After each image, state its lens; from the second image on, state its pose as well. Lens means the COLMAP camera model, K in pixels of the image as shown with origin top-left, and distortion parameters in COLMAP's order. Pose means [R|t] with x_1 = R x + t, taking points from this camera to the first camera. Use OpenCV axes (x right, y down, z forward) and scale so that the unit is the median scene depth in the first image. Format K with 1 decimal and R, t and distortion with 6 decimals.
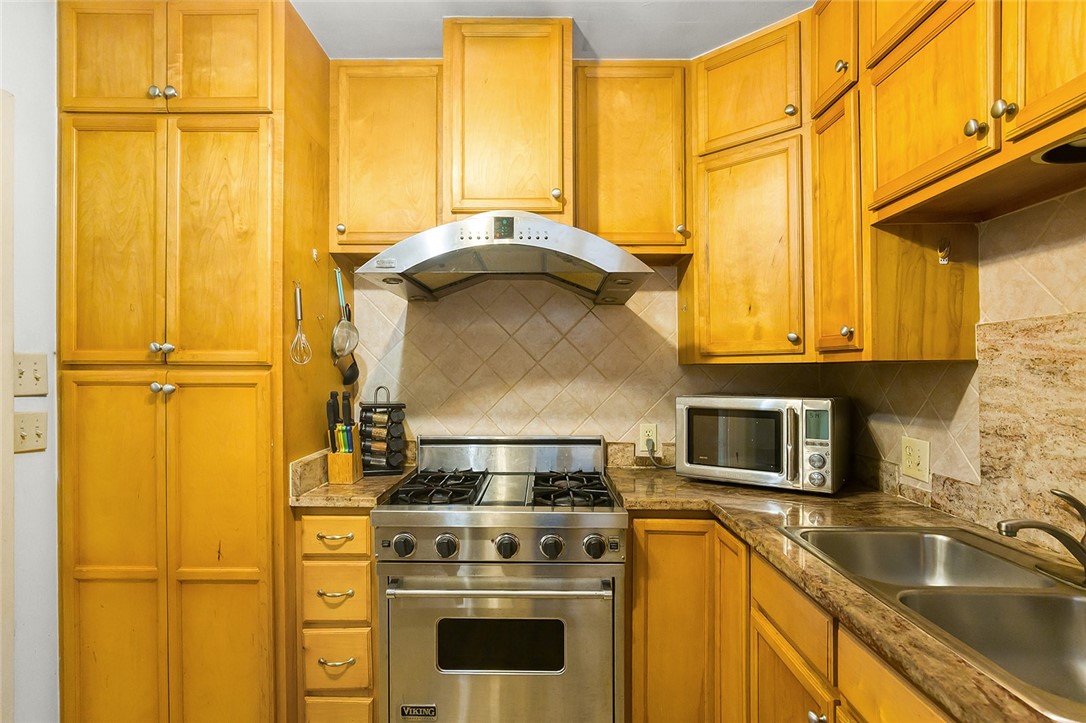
lens RADIAL K [[580.7, 0, 543.9], [0, 580.7, 373.8], [0, 0, 1]] dist [-0.016522, 0.000109]
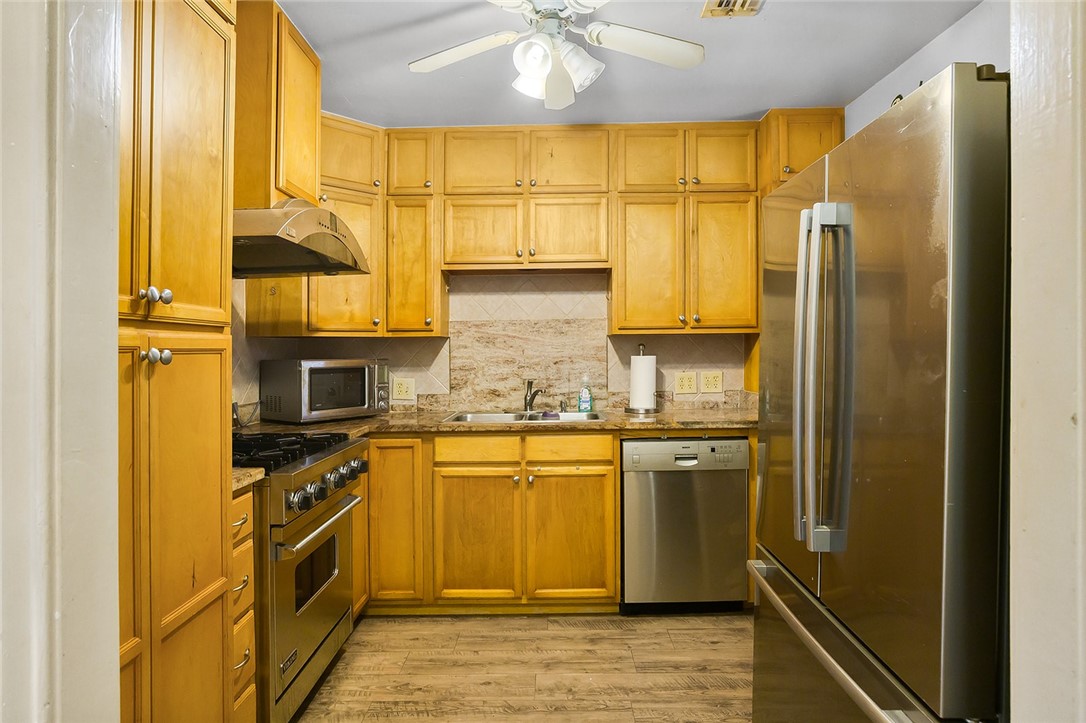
lens RADIAL K [[592.3, 0, 549.7], [0, 592.3, 335.2], [0, 0, 1]] dist [-0.002724, -0.000217]
pose [[-0.000766, 0.022564, 0.999745, -1.370274], [0.012308, 0.999670, -0.022553, 0.022855], [-0.999924, 0.012288, -0.001043, 0.552434]]
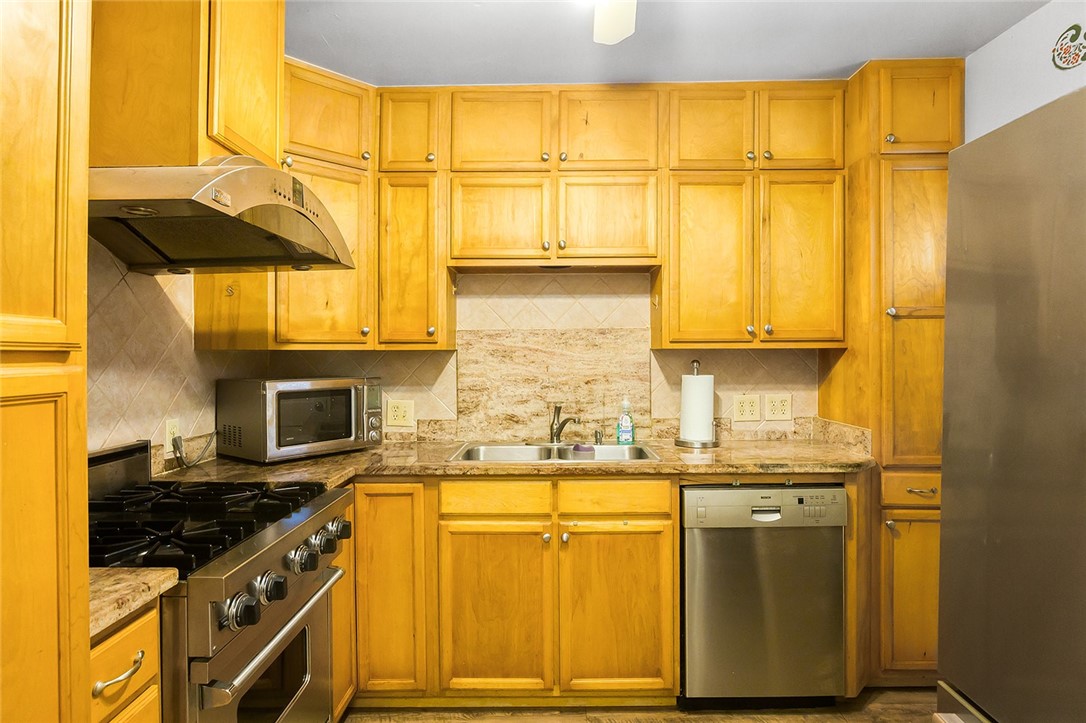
lens RADIAL K [[581.9, 0, 543.0], [0, 581.9, 361.5], [0, 0, 1]] dist [0.004731, 0.000099]
pose [[0.002469, -0.014090, 0.999898, -0.955710], [0.005404, 0.999886, 0.014077, -0.010353], [-0.999982, 0.005369, 0.002545, 0.651039]]
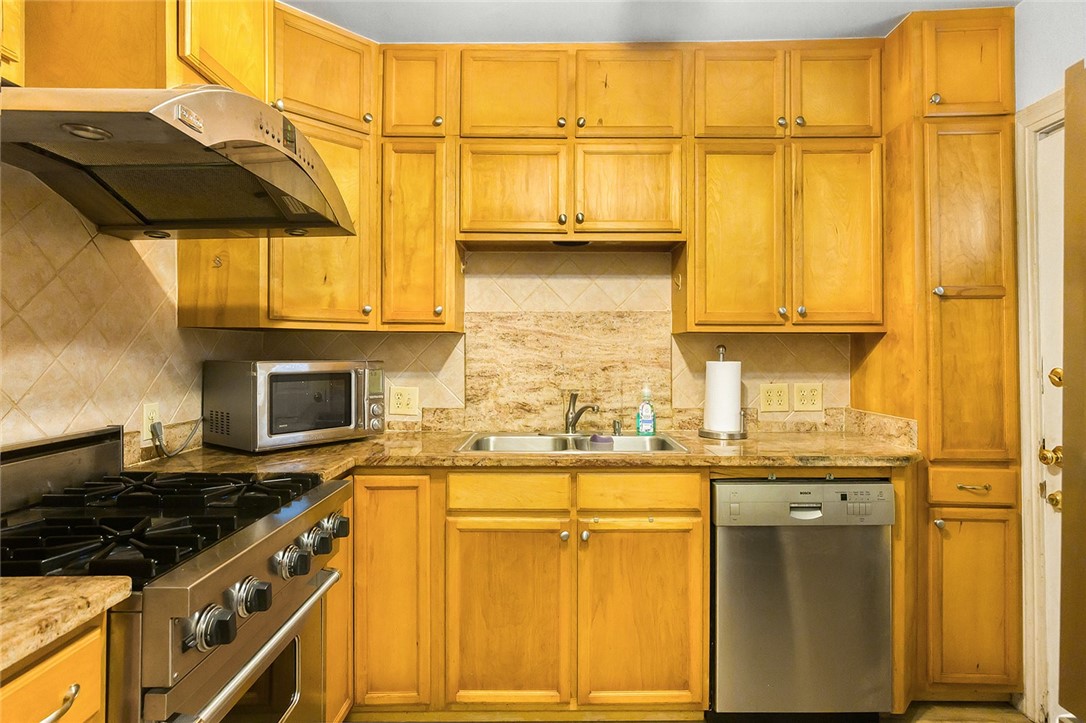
lens RADIAL K [[572.5, 0, 543.5], [0, 572.5, 357.8], [0, 0, 1]] dist [0.012866, 0.000710]
pose [[-0.000153, -0.012812, 0.999918, -0.824714], [-0.000516, 0.999918, 0.012812, 0.023946], [-1.000000, -0.000514, -0.000159, 0.690611]]
